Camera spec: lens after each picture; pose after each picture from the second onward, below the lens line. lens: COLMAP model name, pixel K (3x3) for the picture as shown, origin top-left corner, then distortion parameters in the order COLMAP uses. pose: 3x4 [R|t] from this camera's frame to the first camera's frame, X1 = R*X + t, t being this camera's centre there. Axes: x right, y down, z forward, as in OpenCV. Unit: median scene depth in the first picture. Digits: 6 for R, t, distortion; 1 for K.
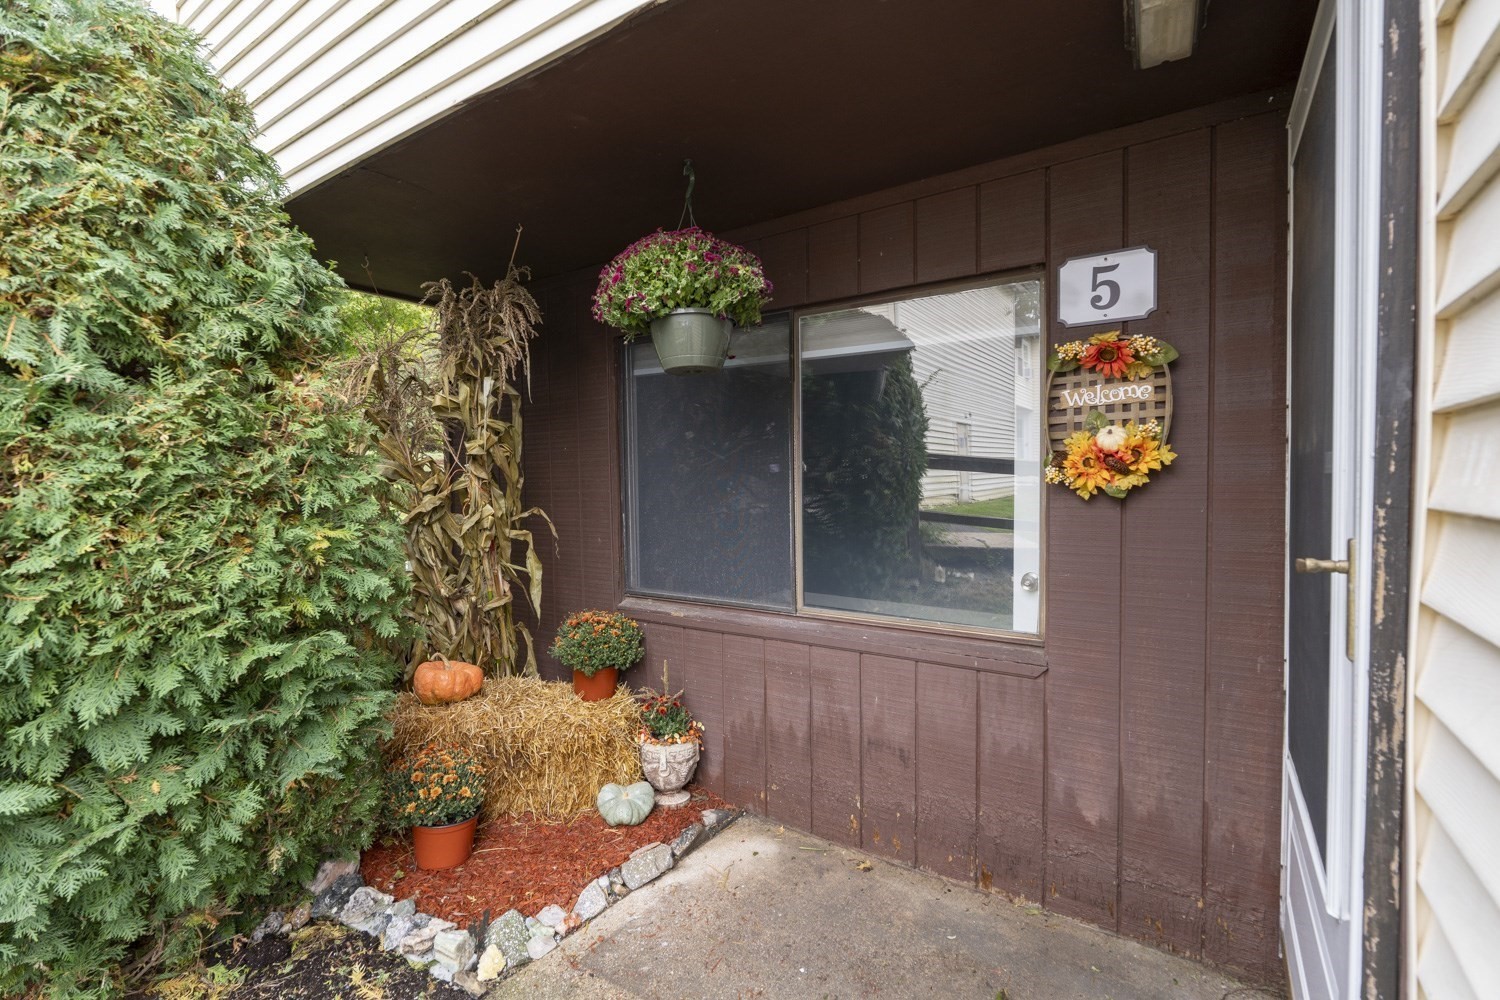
lens RADIAL K [[682.5, 0, 745.8], [0, 682.5, 499.2], [0, 0, 1]] dist [-0.004097, -0.000117]
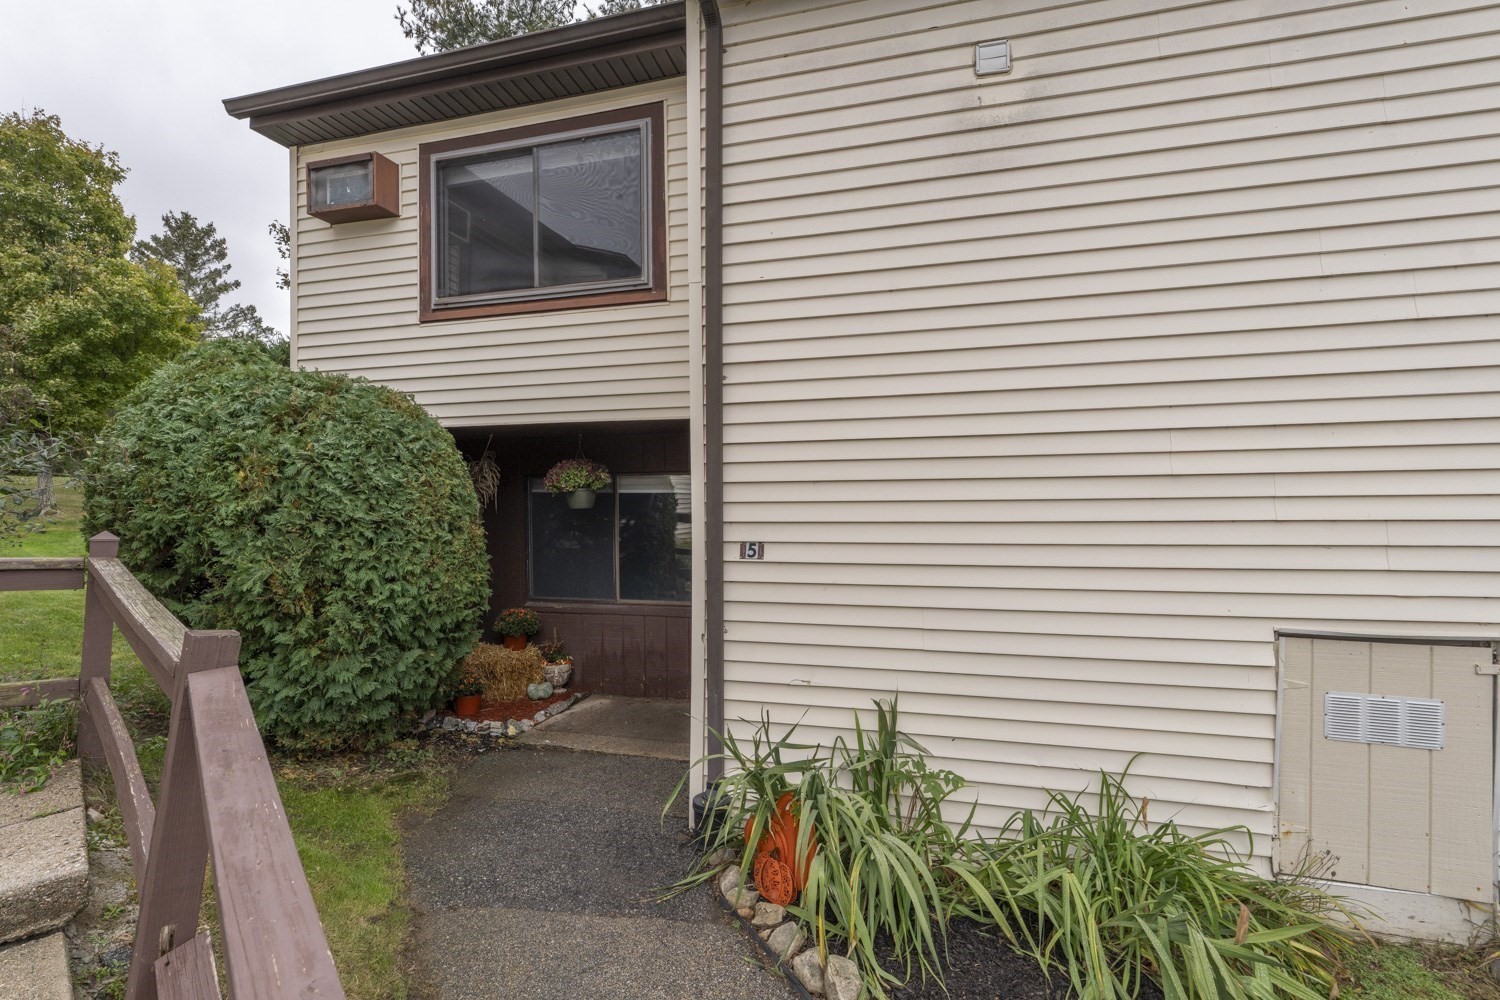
lens RADIAL K [[682.5, 0, 751.0], [0, 682.5, 499.1], [0, 0, 1]] dist [-0.004097, -0.000117]
pose [[0.943812, 0.001264, 0.330480, -0.327808], [0.008885, 0.999534, -0.029197, -0.140643], [-0.330363, 0.030492, 0.943361, -1.693688]]
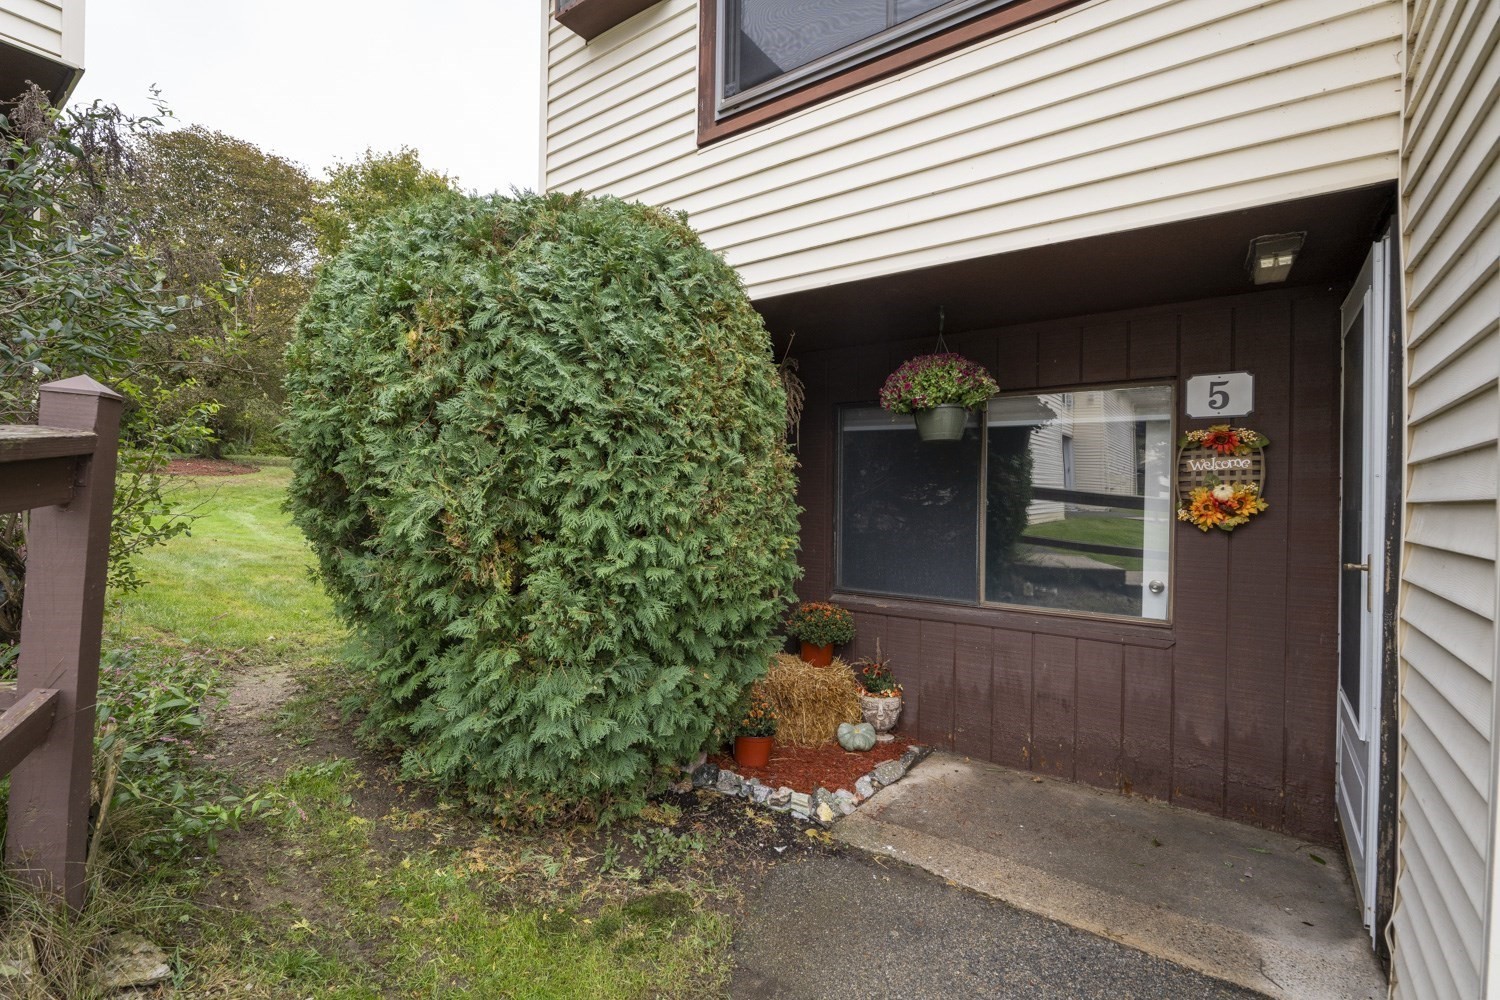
lens RADIAL K [[682.5, 0, 743.3], [0, 682.5, 498.2], [0, 0, 1]] dist [-0.004097, -0.000117]
pose [[0.998993, 0.023766, -0.038046, -0.459154], [-0.024824, 0.999312, -0.027569, -0.005582], [0.037364, 0.028486, 0.998896, -0.547696]]
